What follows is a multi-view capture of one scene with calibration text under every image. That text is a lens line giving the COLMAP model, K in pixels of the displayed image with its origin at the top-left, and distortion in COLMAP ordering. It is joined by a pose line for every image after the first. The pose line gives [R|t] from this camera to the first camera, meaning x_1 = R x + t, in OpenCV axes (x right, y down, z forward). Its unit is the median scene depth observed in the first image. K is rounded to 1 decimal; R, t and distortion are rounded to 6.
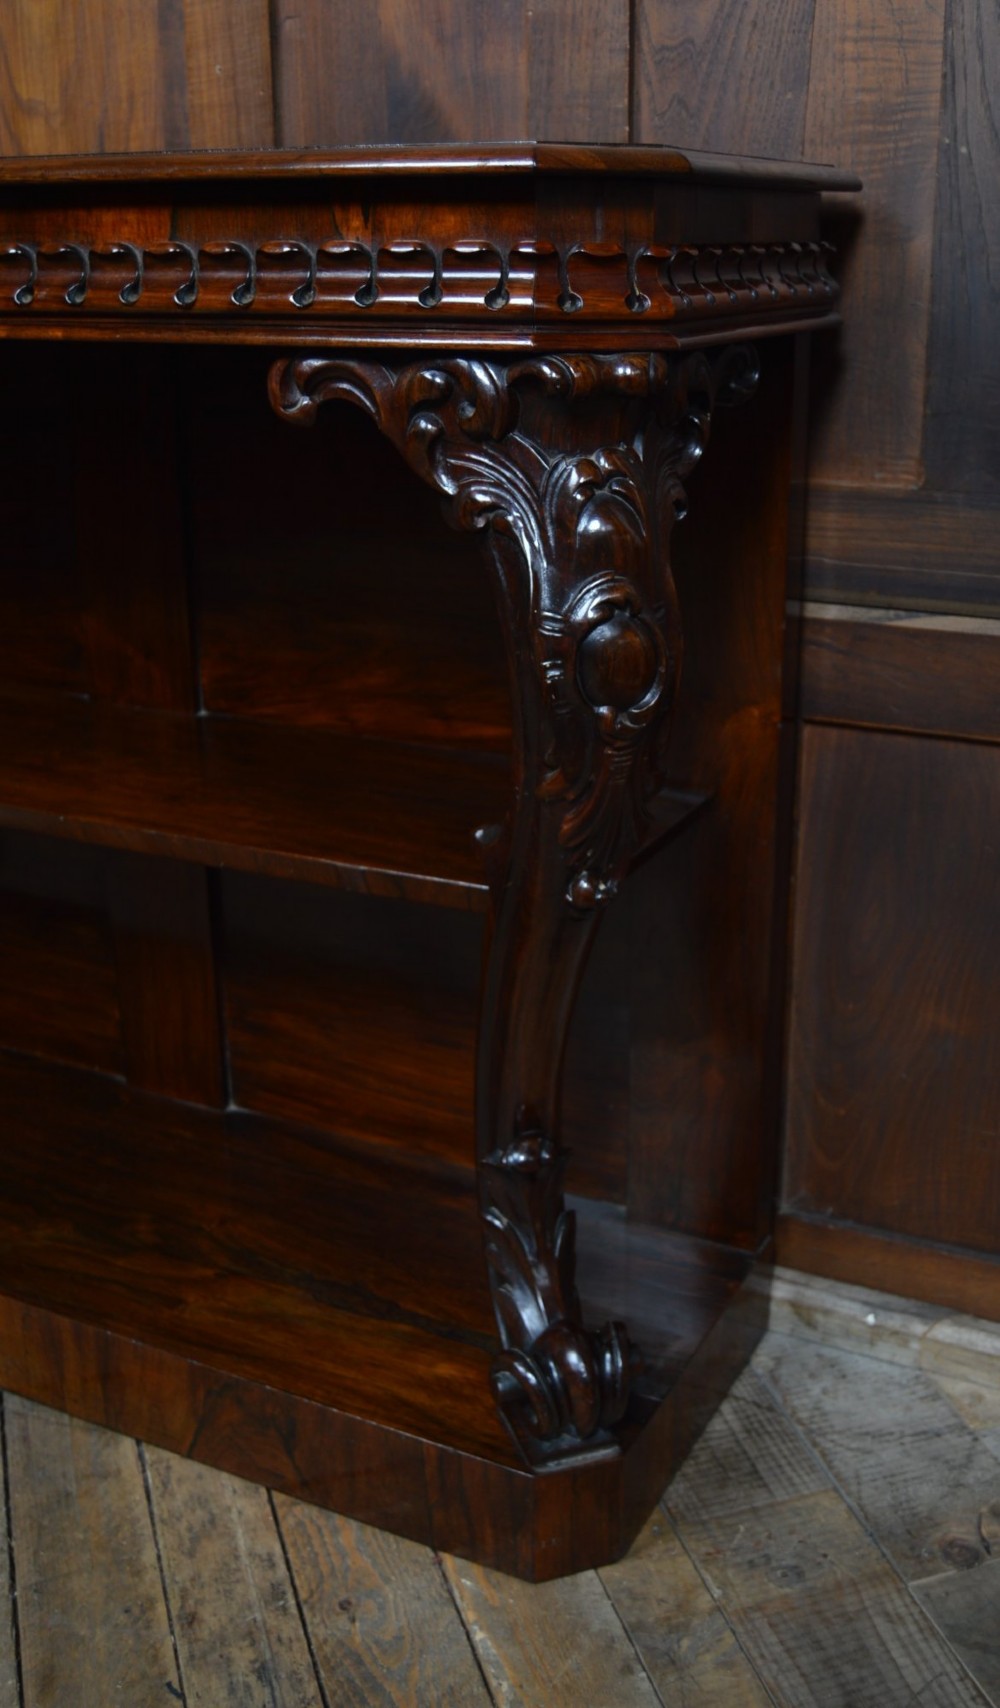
lens RADIAL K [[1801.4, 0, 522.2], [0, 1801.4, 821.9], [0, 0, 1]] dist [-0.071250, 0.020413]
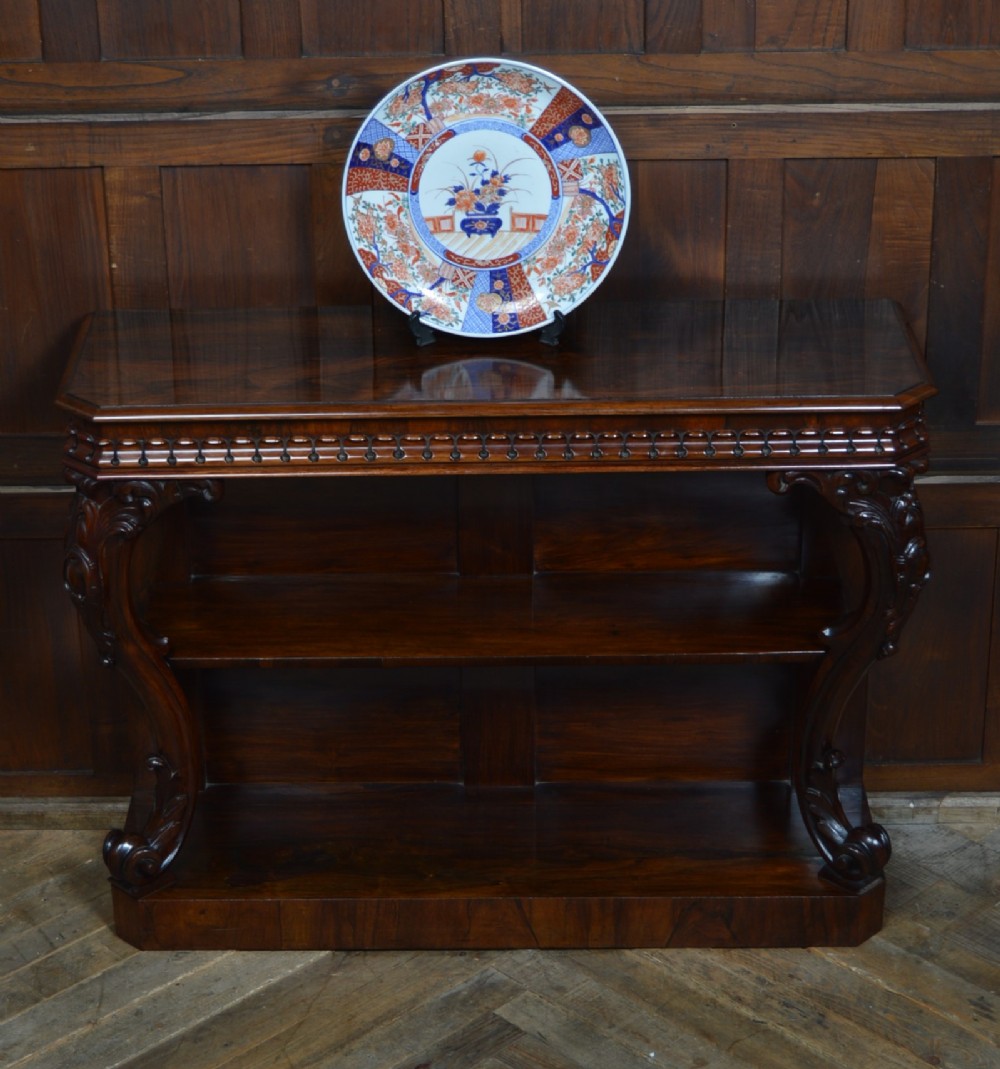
lens RADIAL K [[2952.0, 0, 468.2], [0, 2952.0, 532.8], [0, 0, 1]] dist [0.023240, -0.529043]
pose [[0.894746, -0.201929, 0.398315, -1.649446], [0.151795, 0.976344, 0.153983, -0.662871], [-0.419986, -0.077314, 0.904231, -1.929305]]
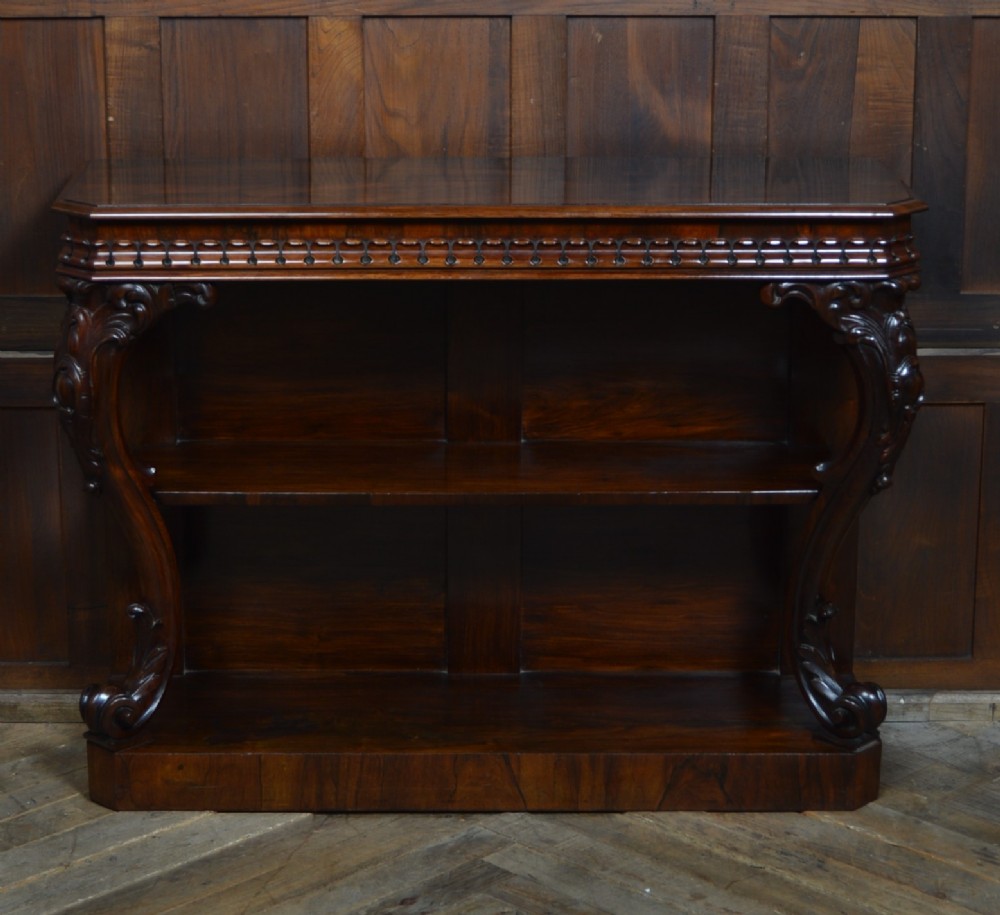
lens RADIAL K [[2867.1, 0, 467.4], [0, 2867.1, 355.5], [0, 0, 1]] dist [0.020904, -0.544817]
pose [[0.886522, -0.108529, 0.449778, -1.763076], [0.141529, 0.989114, -0.040290, -0.043367], [-0.440509, 0.099375, 0.892231, -1.804869]]
